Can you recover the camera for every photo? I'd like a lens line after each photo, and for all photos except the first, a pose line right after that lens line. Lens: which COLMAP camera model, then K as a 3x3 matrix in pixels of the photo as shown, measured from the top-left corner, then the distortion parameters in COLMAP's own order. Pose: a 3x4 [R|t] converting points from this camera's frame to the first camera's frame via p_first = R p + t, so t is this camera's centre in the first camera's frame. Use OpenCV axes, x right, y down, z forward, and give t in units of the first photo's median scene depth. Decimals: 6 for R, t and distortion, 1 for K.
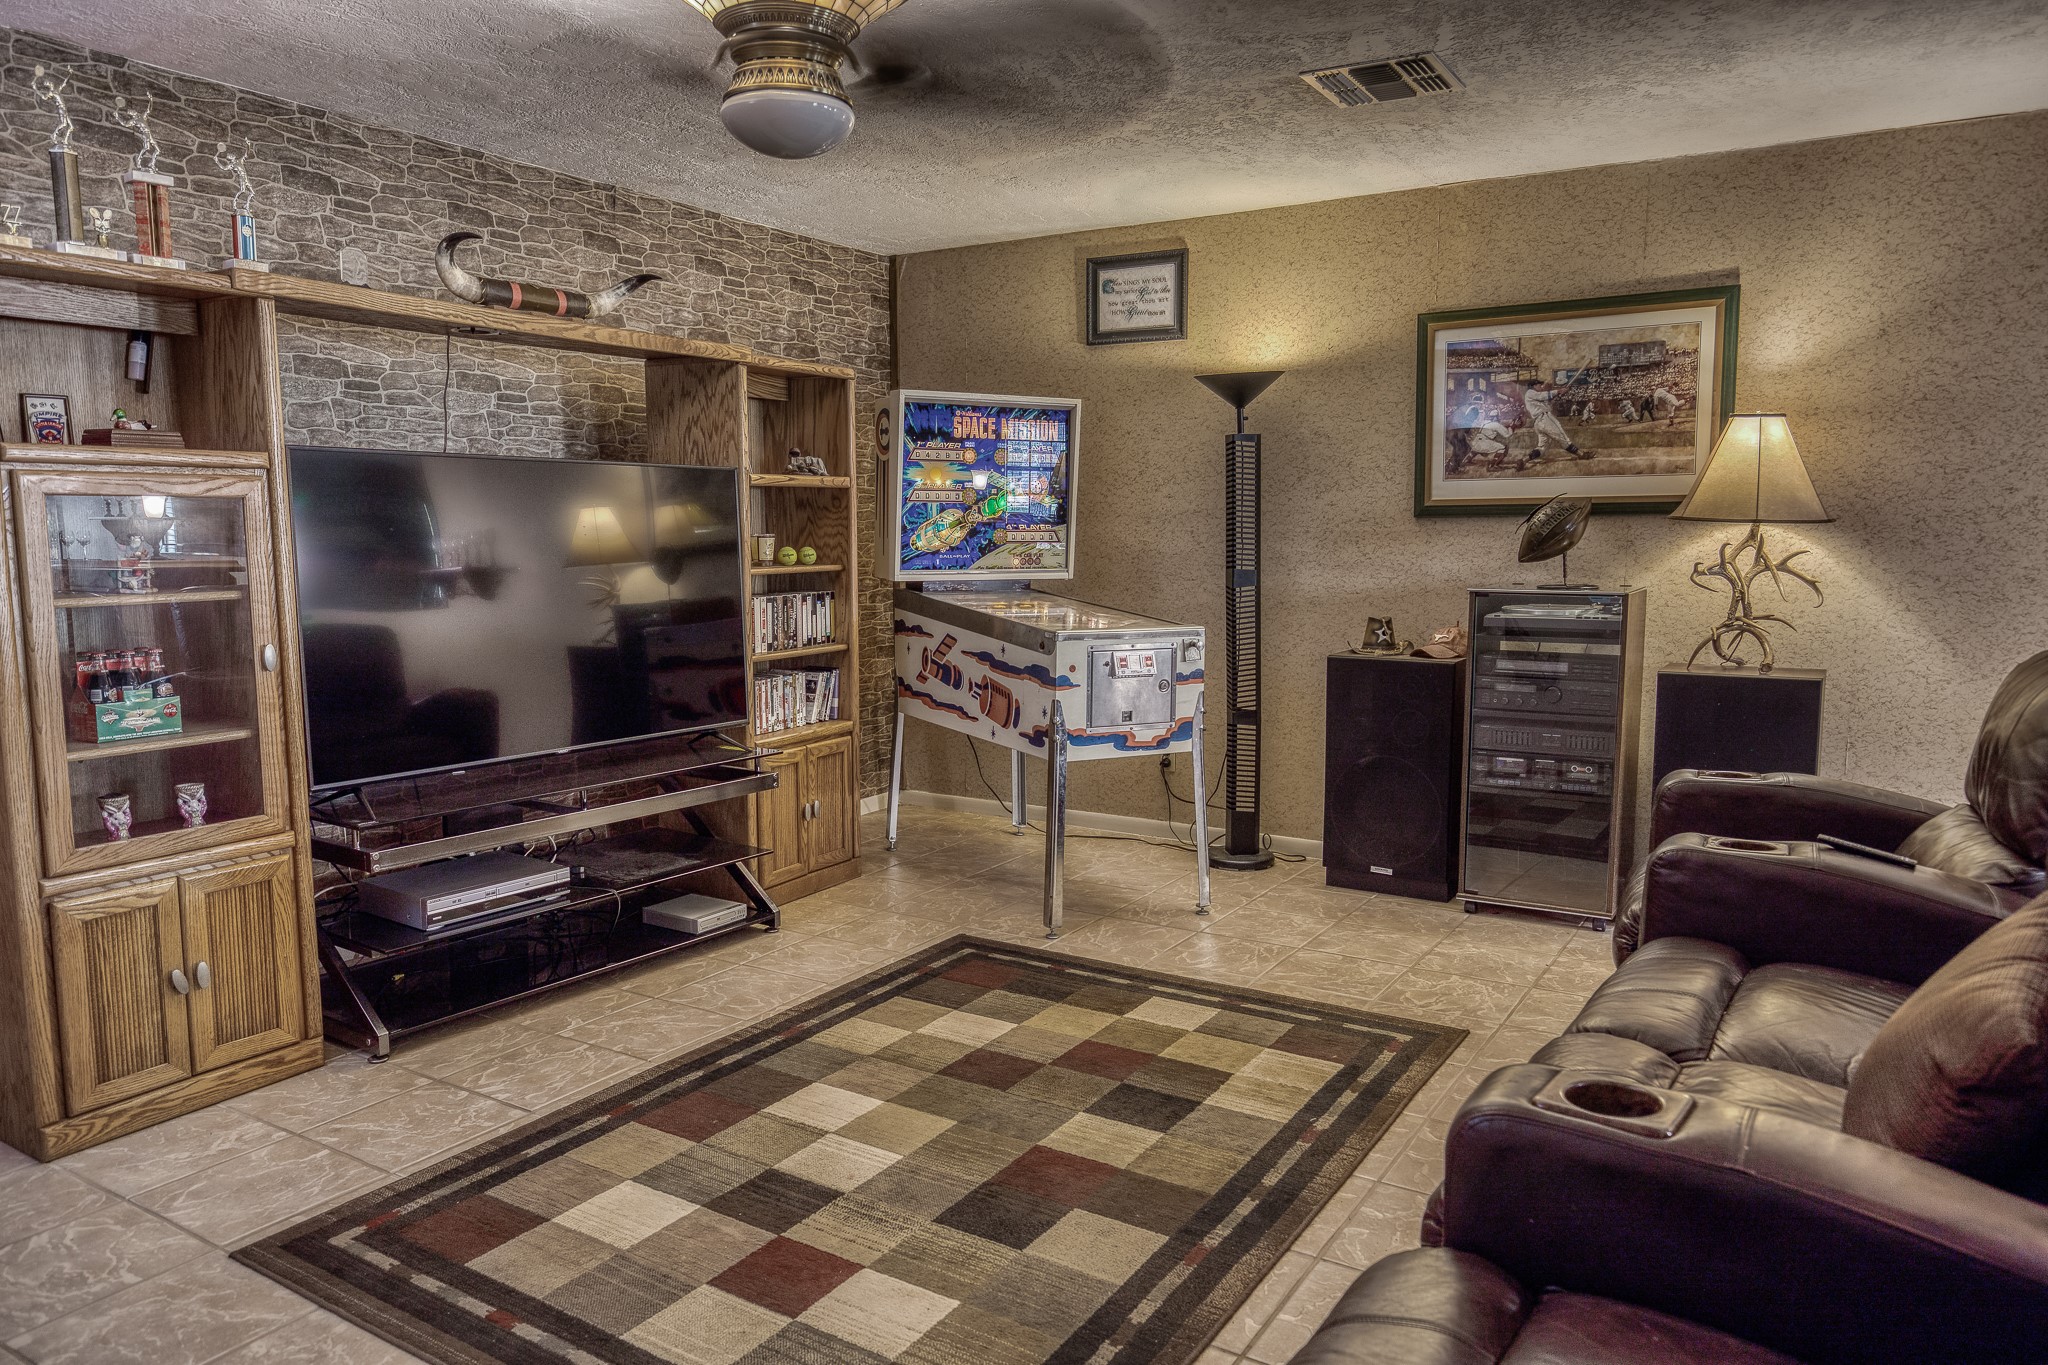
lens RADIAL K [[1385.3, 0, 1011.5], [0, 1385.3, 663.2], [0, 0, 1]] dist [-0.004472, 0.004481]
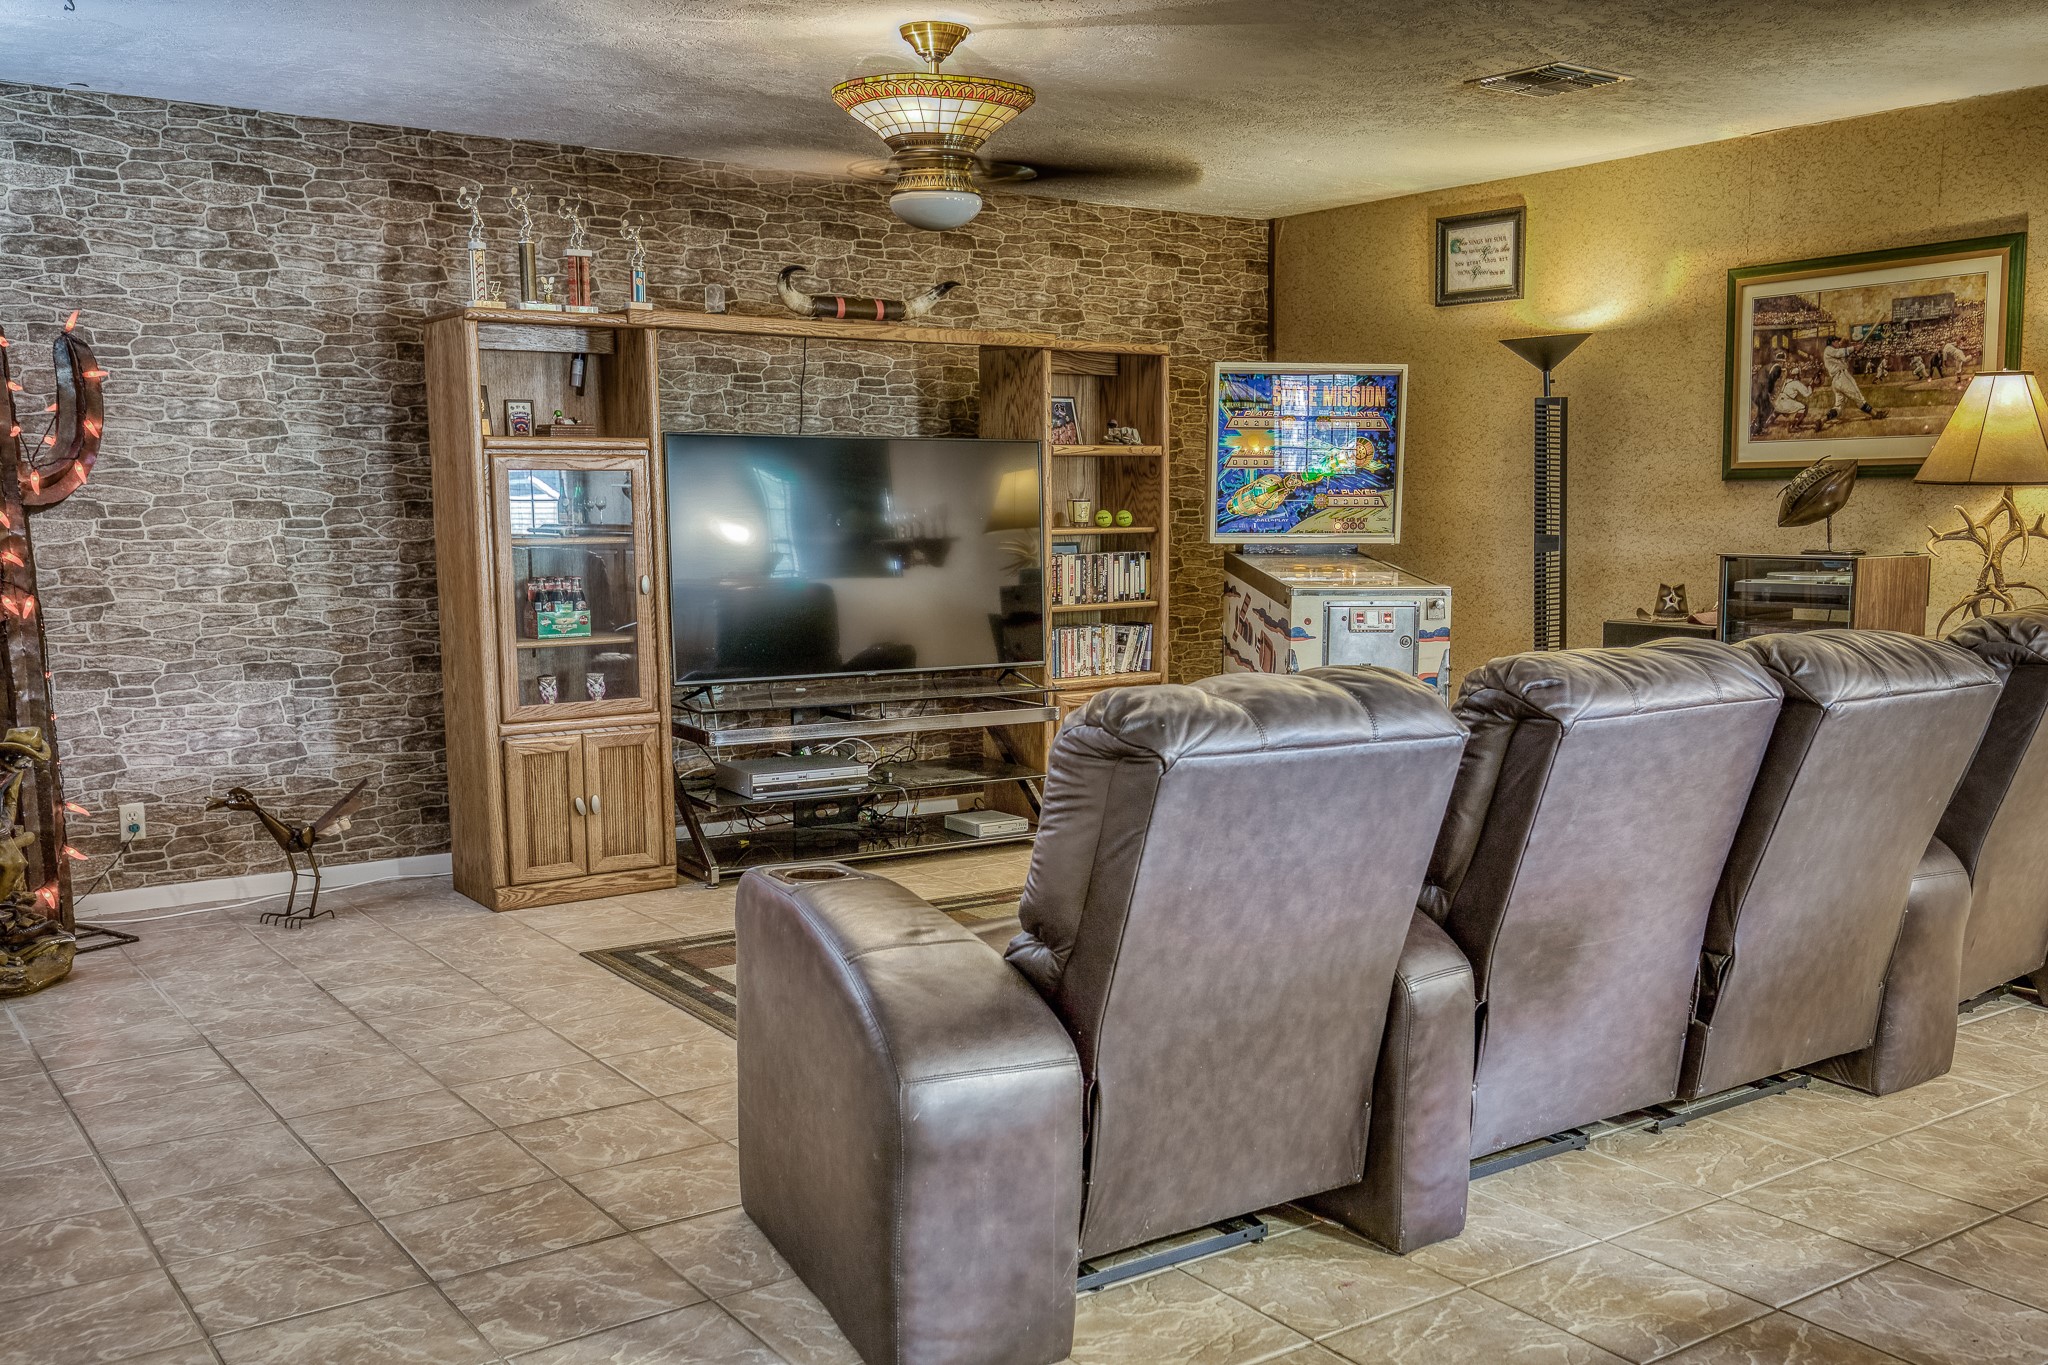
lens RADIAL K [[1816.5, 0, 1027.3], [0, 1816.5, 695.8], [0, 0, 1]] dist [0.011162, -0.006474]
pose [[0.924900, 0.040979, -0.377996, 0.367005], [-0.036332, 0.999151, 0.019419, 0.040957], [0.378471, -0.004227, 0.925604, -0.392122]]
